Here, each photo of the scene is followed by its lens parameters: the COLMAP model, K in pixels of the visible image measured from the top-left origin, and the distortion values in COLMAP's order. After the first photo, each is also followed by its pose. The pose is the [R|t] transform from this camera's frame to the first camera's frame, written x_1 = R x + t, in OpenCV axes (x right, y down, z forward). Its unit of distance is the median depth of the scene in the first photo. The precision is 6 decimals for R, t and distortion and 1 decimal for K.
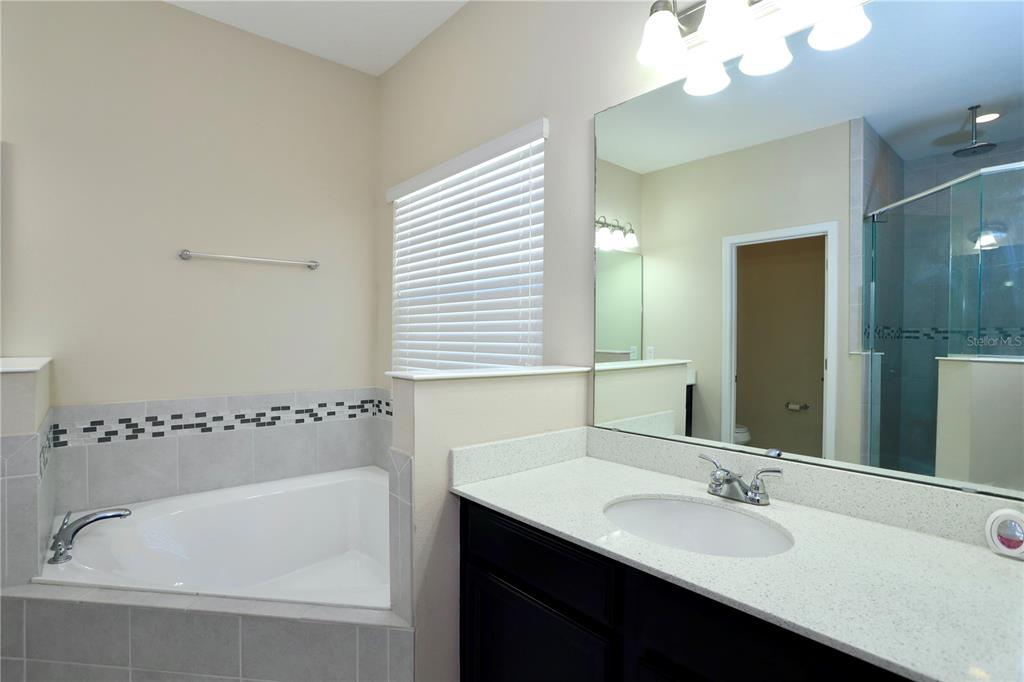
lens RADIAL K [[496.6, 0, 501.4], [0, 496.6, 341.8], [0, 0, 1]] dist [-0.073081, 0.029711]
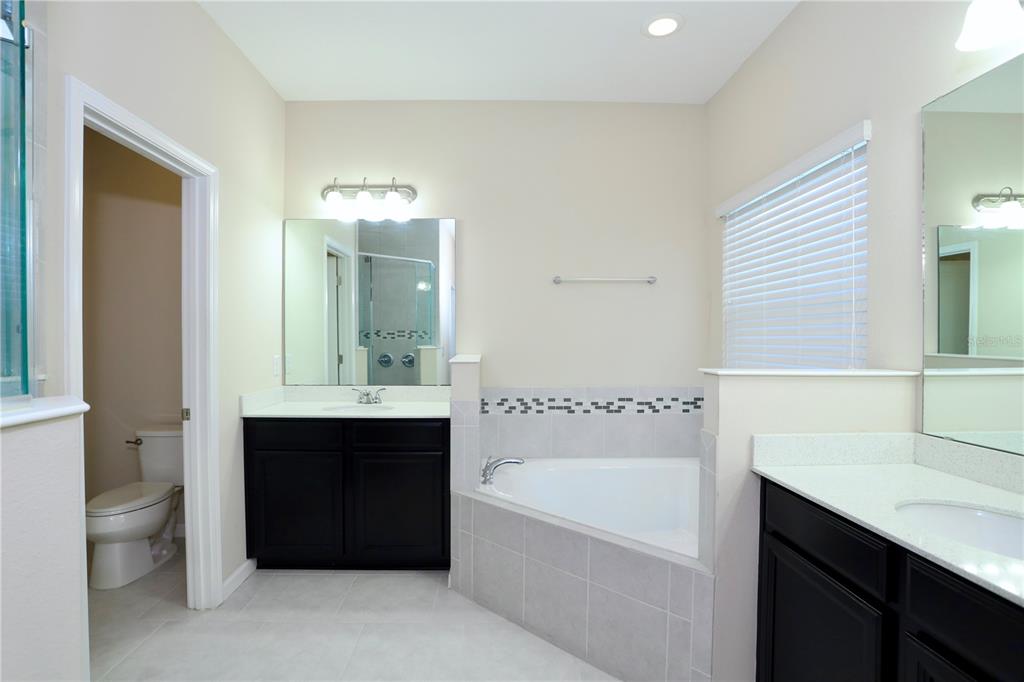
lens RADIAL K [[496.6, 0, 501.4], [0, 496.6, 341.8], [0, 0, 1]] dist [-0.073081, 0.029711]
pose [[0.774123, -0.001646, -0.633033, 0.110299], [-0.003812, 0.999966, -0.007261, 0.002747], [0.633024, 0.008033, 0.774091, -0.185908]]
